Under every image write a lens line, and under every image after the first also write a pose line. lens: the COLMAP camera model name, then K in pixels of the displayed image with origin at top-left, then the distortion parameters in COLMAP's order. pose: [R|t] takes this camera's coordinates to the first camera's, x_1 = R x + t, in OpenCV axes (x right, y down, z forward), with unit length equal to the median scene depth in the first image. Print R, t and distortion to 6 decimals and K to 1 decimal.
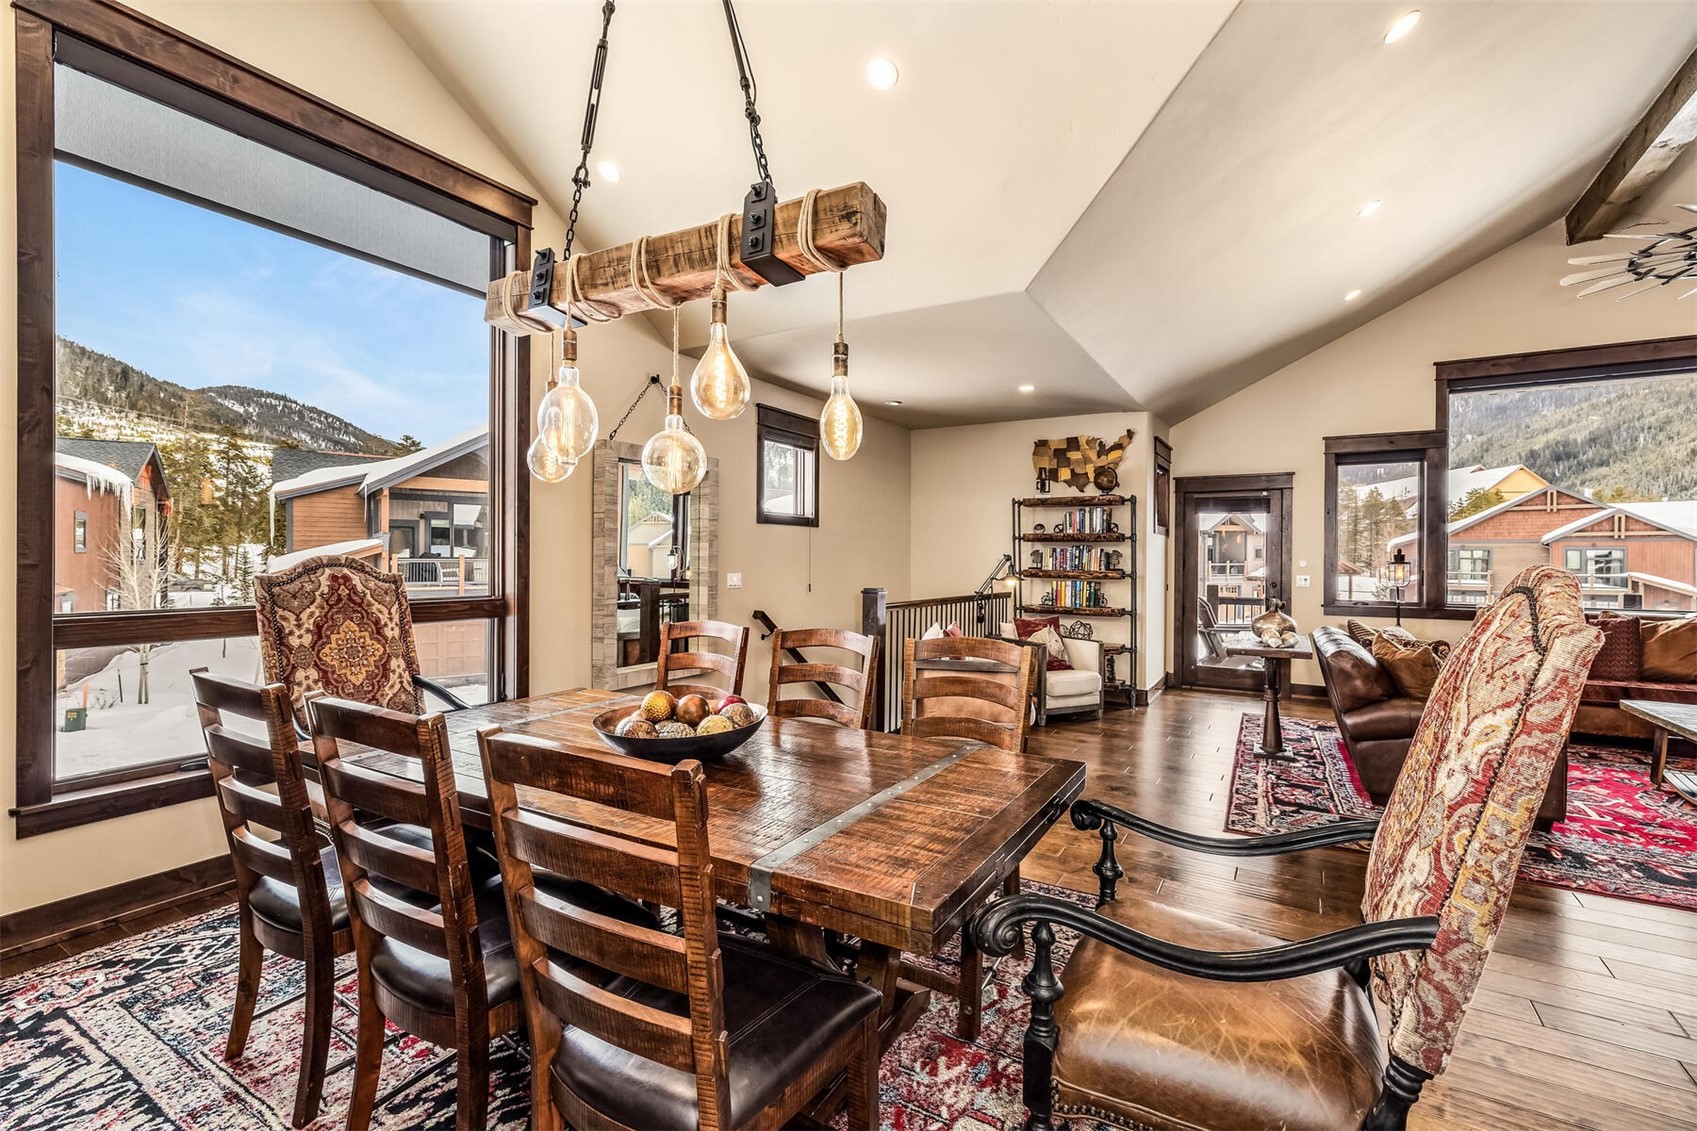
lens RADIAL K [[739.3, 0, 848.5], [0, 739.3, 565.5], [0, 0, 1]] dist [0.001373, 0.000120]
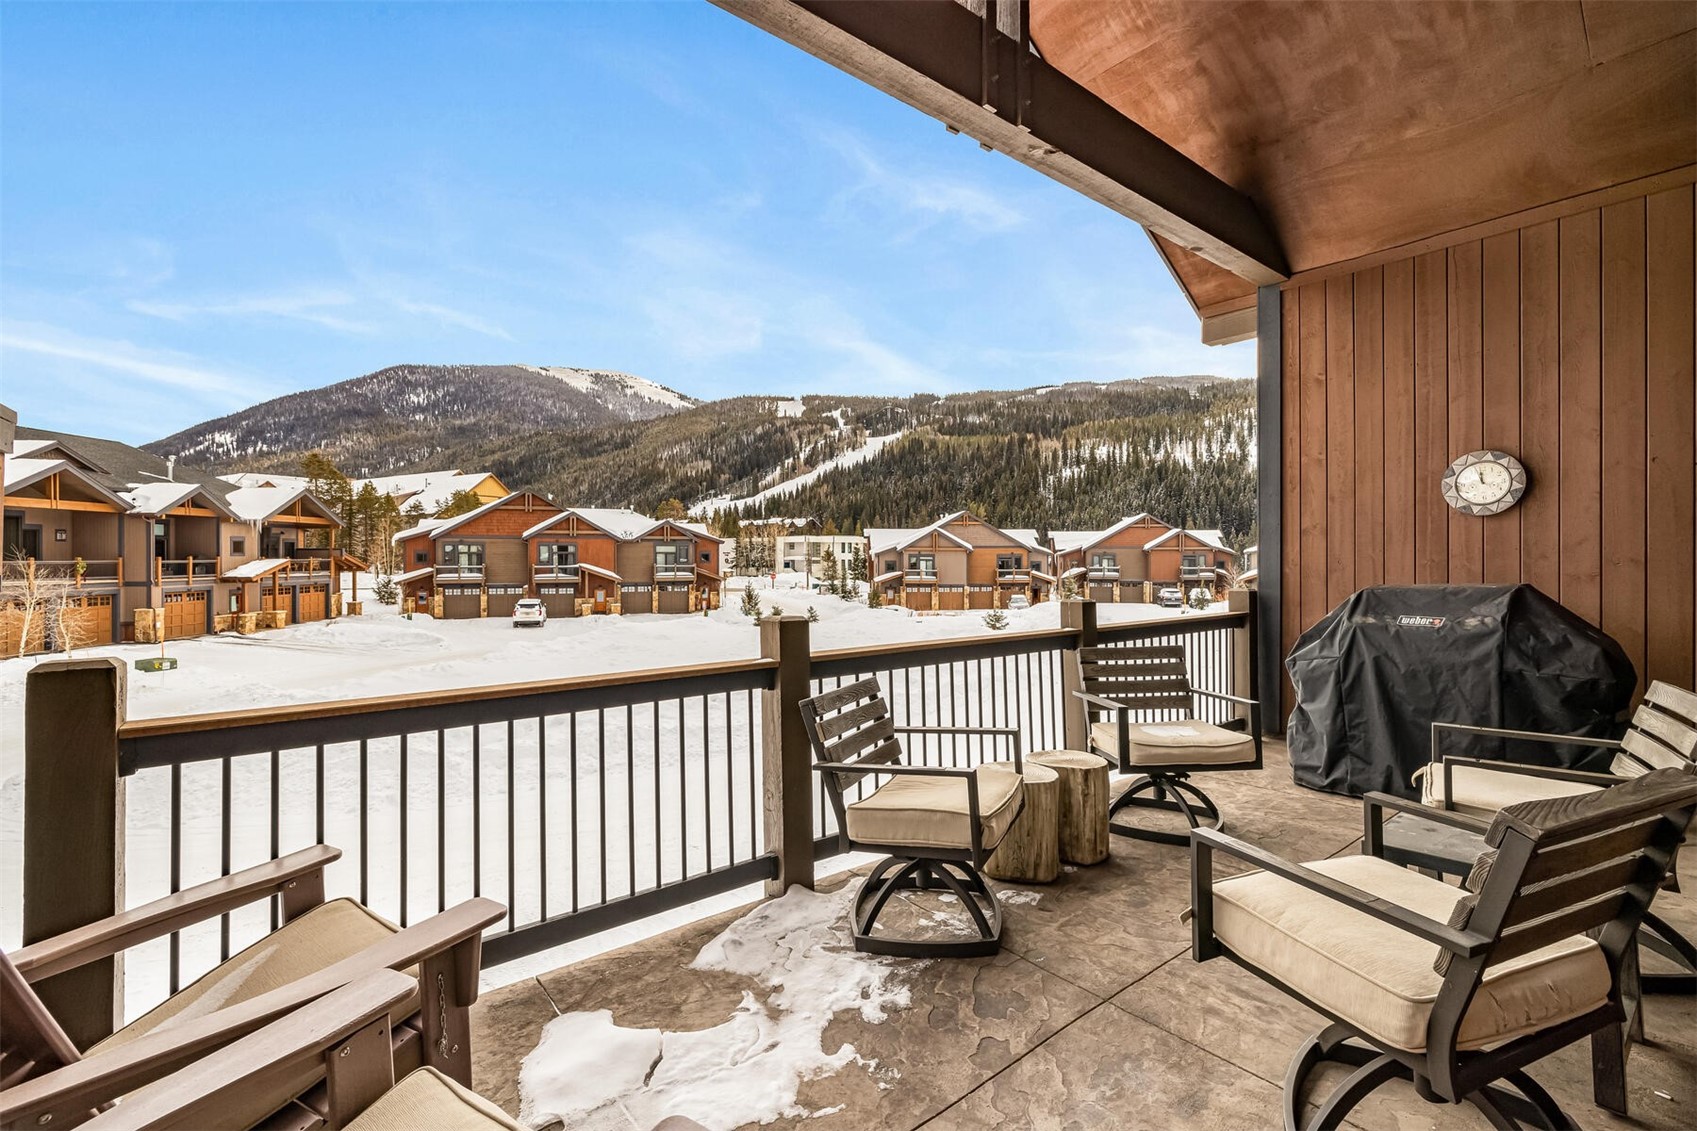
lens RADIAL K [[739.3, 0, 848.5], [0, 739.3, 565.5], [0, 0, 1]] dist [0.001373, 0.000120]
pose [[0.363005, -0.017532, 0.931622, 0.601969], [0.012864, 0.999822, 0.013803, 0.007183], [-0.931698, 0.006974, 0.363166, 1.140310]]
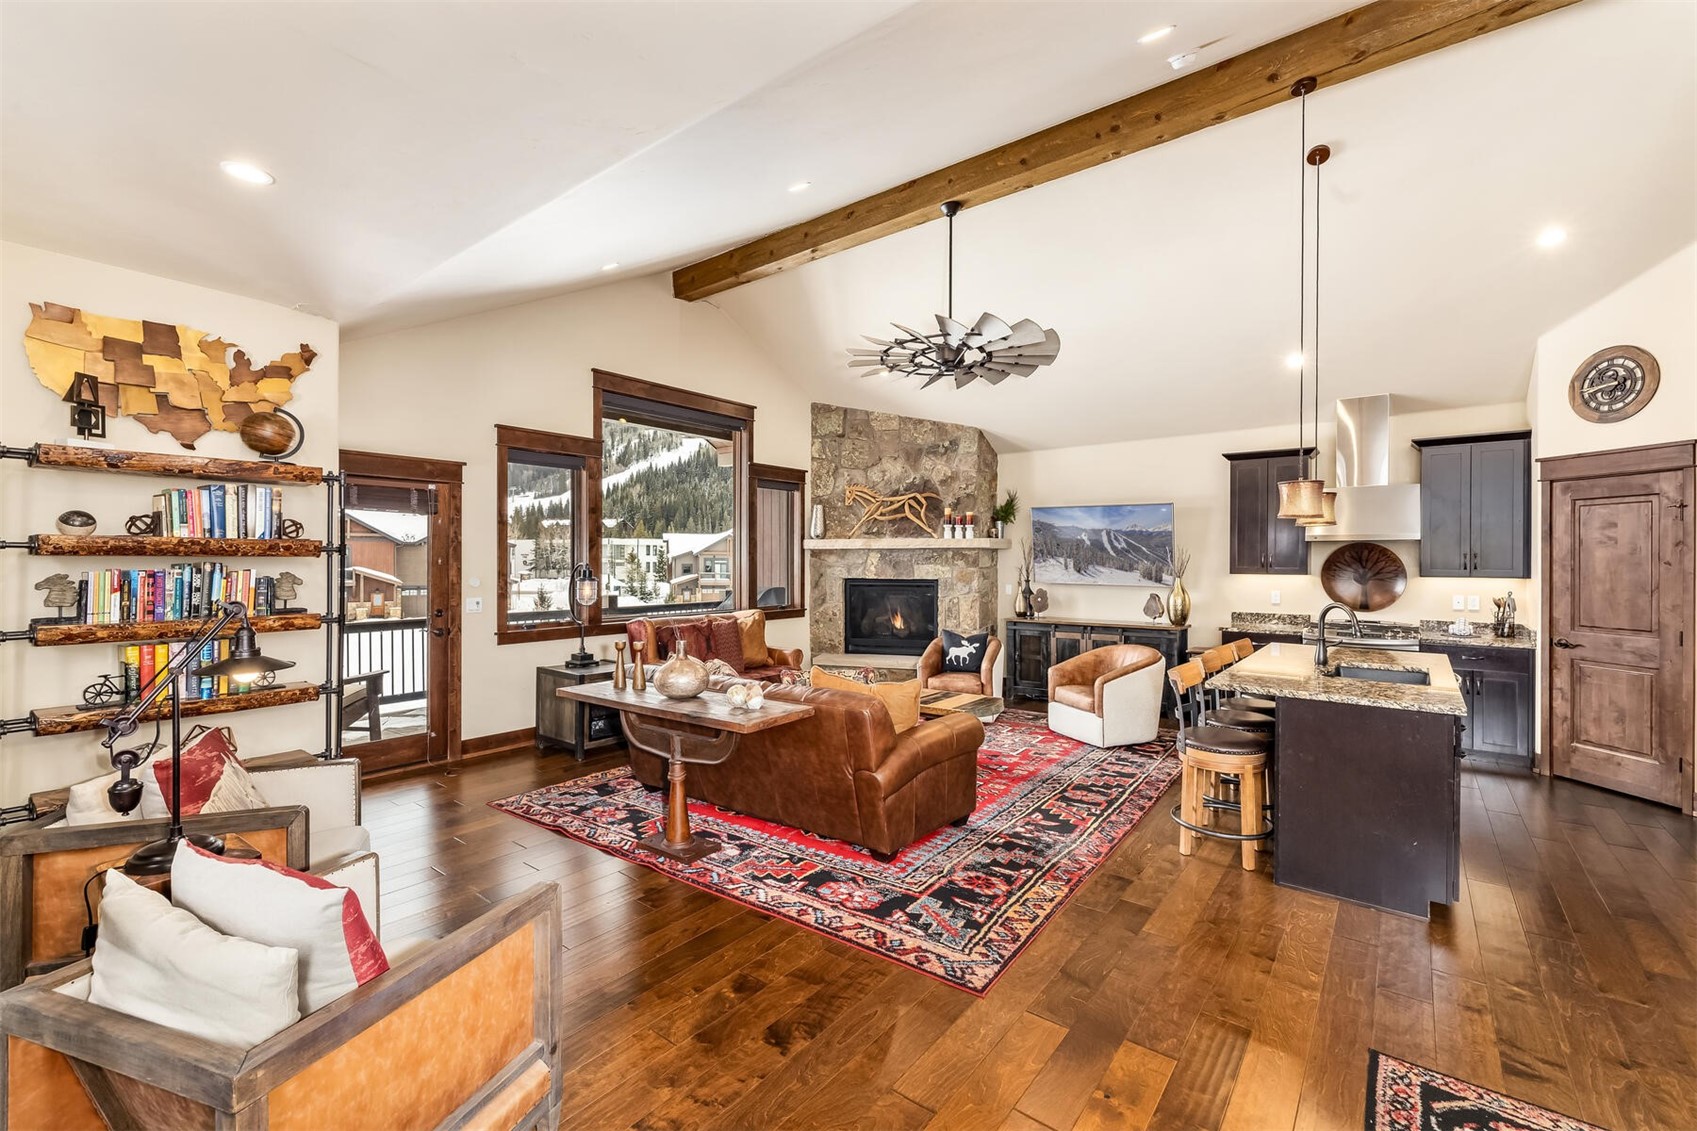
lens RADIAL K [[713.3, 0, 848.5], [0, 713.3, 565.5], [0, 0, 1]] dist [-0.001273, -0.000092]
pose [[0.112656, -0.014717, 0.993525, -0.085823], [0.007490, 0.999874, 0.013962, -0.029354], [-0.993606, 0.005869, 0.112752, 0.545563]]
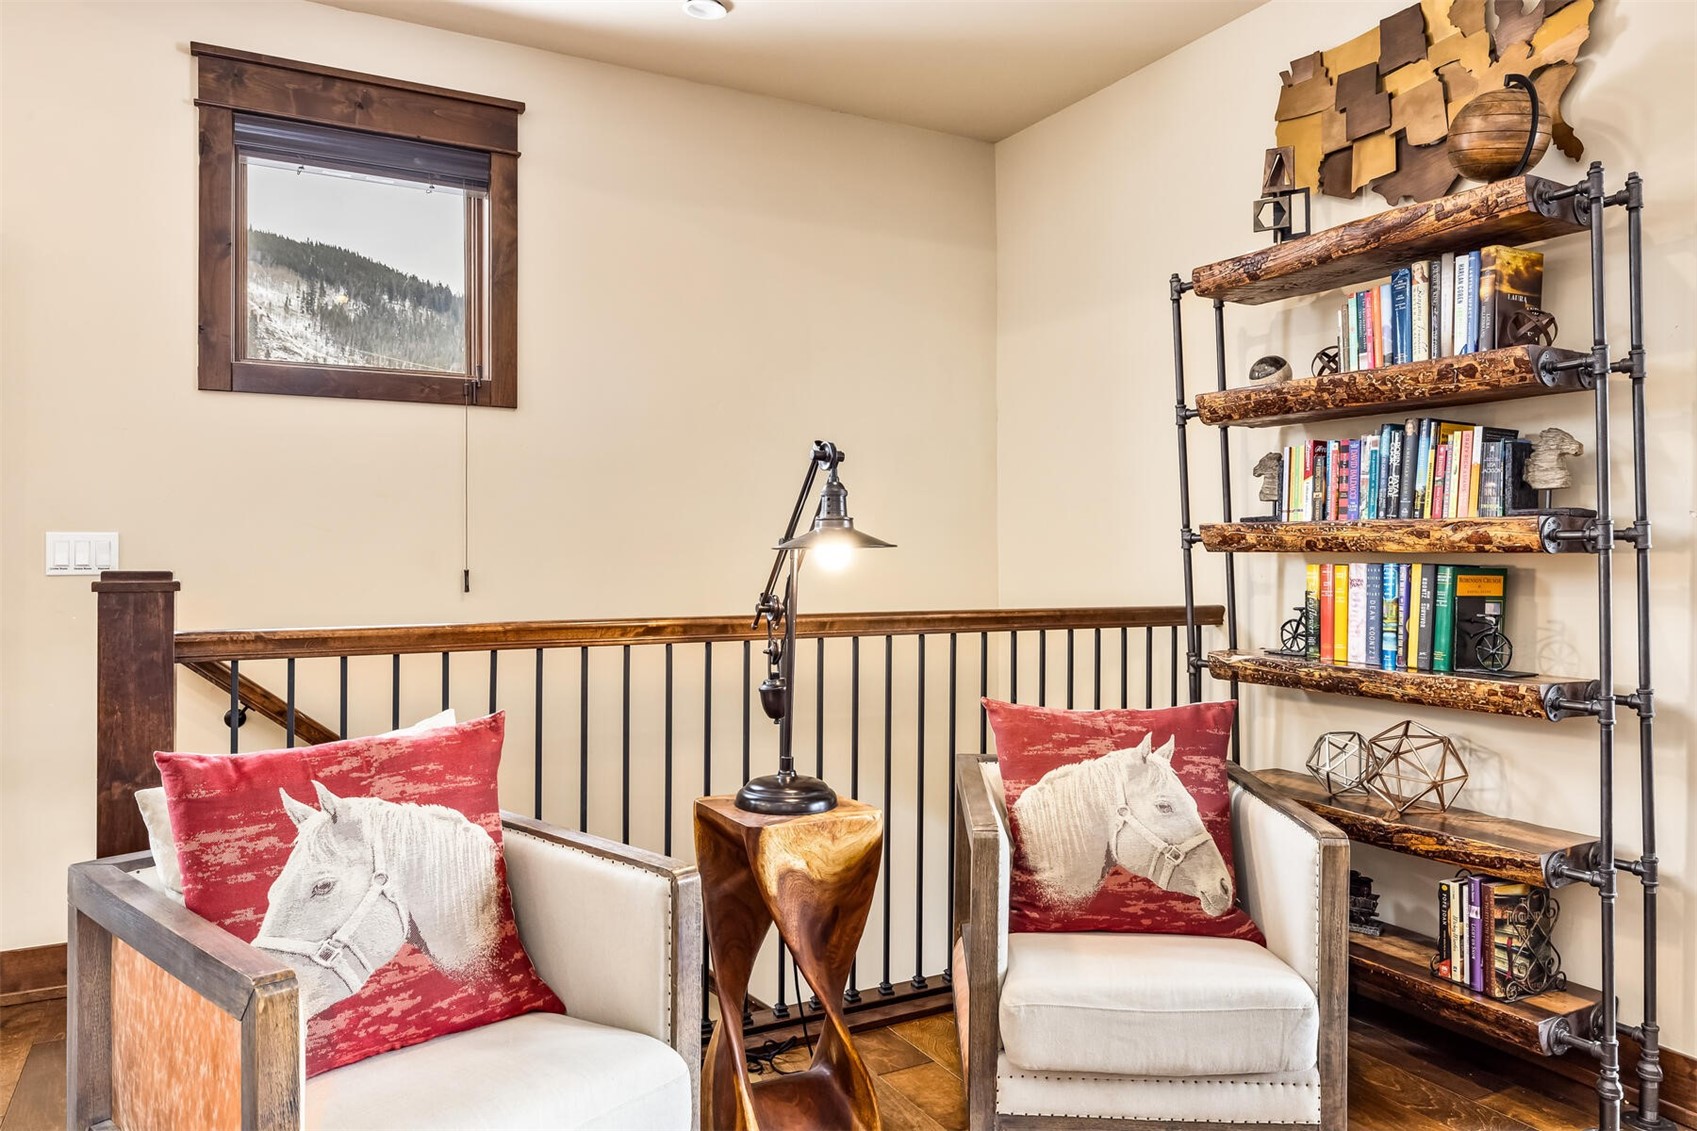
lens RADIAL K [[1193.3, 0, 848.5], [0, 1193.3, 565.5], [0, 0, 1]] dist [-0.042586, -0.000804]
pose [[0.864523, 0.002098, -0.502589, 0.350572], [-0.001791, 0.999998, 0.001094, 0.021122], [0.502591, -0.000046, 0.864525, 0.559899]]
